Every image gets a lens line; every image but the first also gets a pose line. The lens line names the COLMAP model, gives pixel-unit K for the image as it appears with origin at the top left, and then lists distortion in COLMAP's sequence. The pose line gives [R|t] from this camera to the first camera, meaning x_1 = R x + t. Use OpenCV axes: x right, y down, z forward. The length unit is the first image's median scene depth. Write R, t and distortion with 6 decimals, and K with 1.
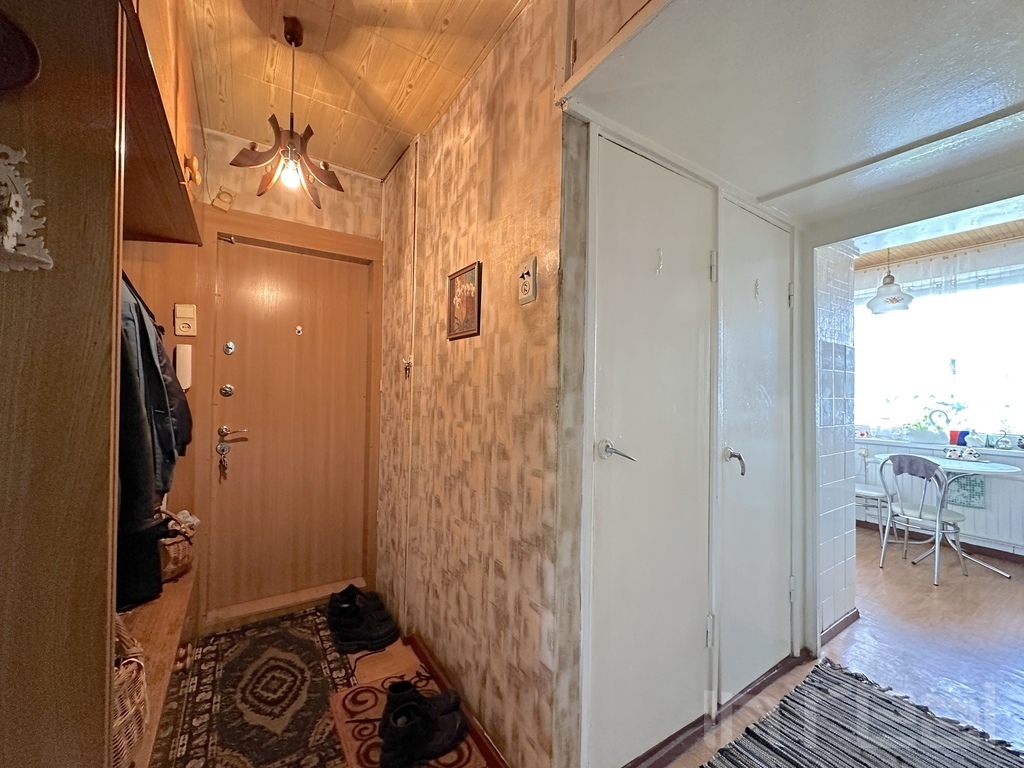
lens RADIAL K [[407.4, 0, 512.0], [0, 407.4, 384.0], [0, 0, 1]] dist [0.001493, 0.000257]
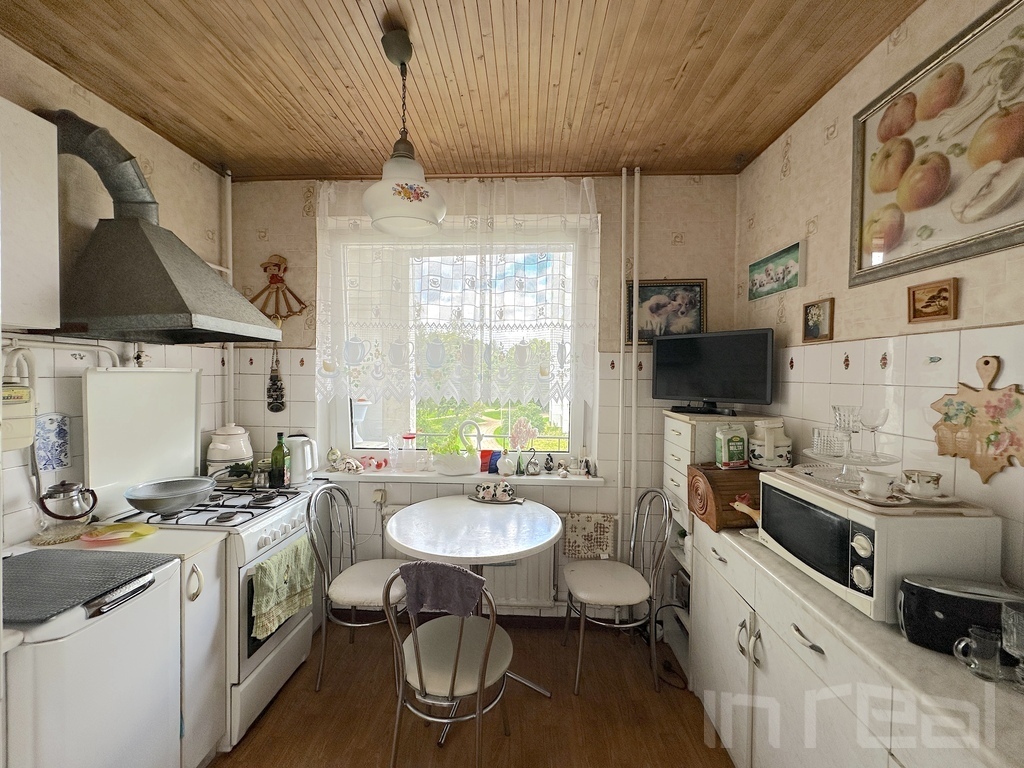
lens RADIAL K [[407.4, 0, 512.0], [0, 407.4, 384.0], [0, 0, 1]] dist [0.001493, 0.000257]
pose [[0.584162, -0.029943, 0.811084, 0.583655], [-0.015914, 0.998705, 0.048331, -0.031369], [-0.811481, -0.041140, 0.582929, 0.595132]]
